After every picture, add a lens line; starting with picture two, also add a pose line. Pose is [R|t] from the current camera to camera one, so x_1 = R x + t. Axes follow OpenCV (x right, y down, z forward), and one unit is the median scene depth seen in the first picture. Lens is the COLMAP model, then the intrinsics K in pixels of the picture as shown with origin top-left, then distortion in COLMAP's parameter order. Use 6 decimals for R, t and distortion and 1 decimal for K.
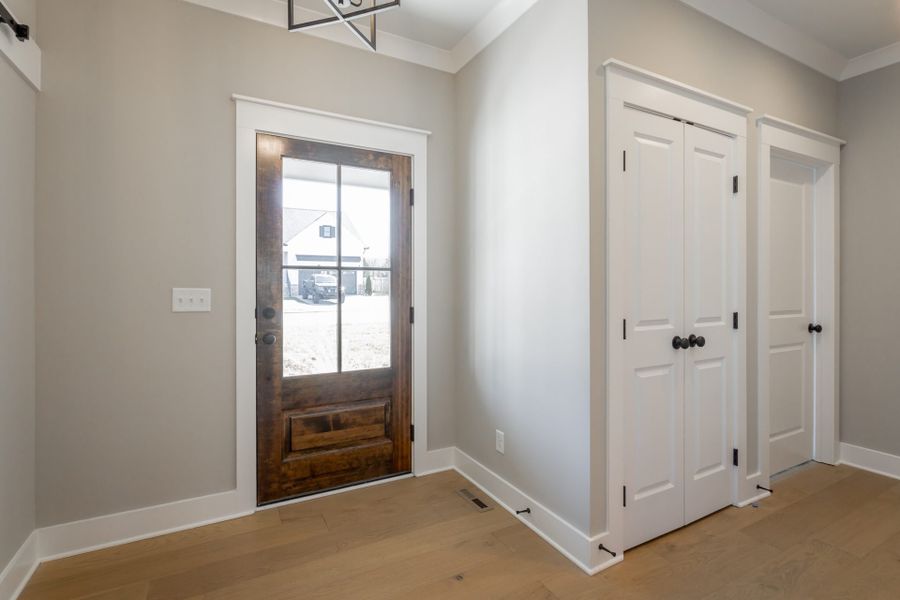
lens RADIAL K [[425.2, 0, 443.1], [0, 425.2, 289.9], [0, 0, 1]] dist [0.000359, 0.002112]
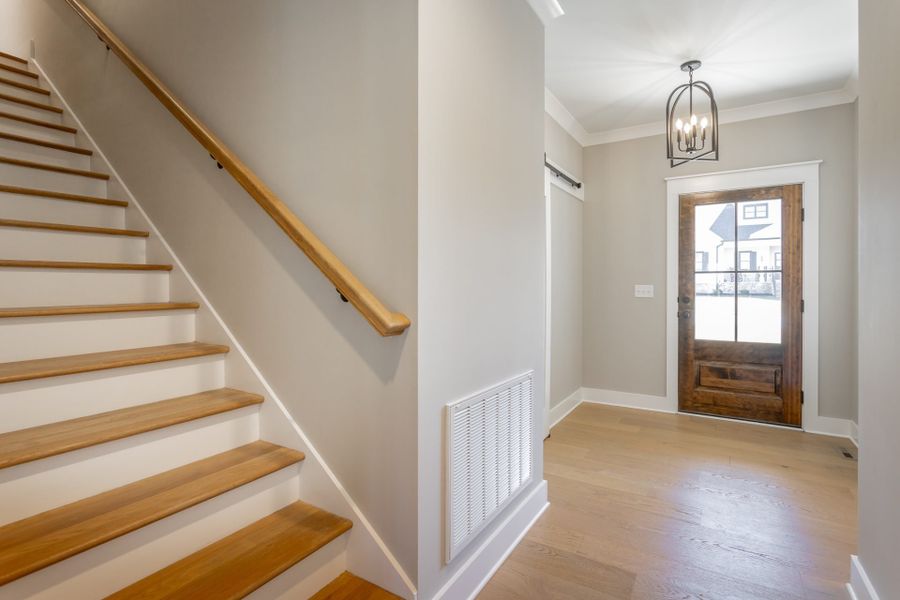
lens RADIAL K [[438.4, 0, 446.7], [0, 438.4, 287.2], [0, 0, 1]] dist [-0.006227, 0.002298]
pose [[0.497814, 0.002555, -0.867280, 0.568528], [-0.006484, 0.999979, -0.000776, 0.010707], [0.867260, 0.006010, 0.497820, -0.630546]]
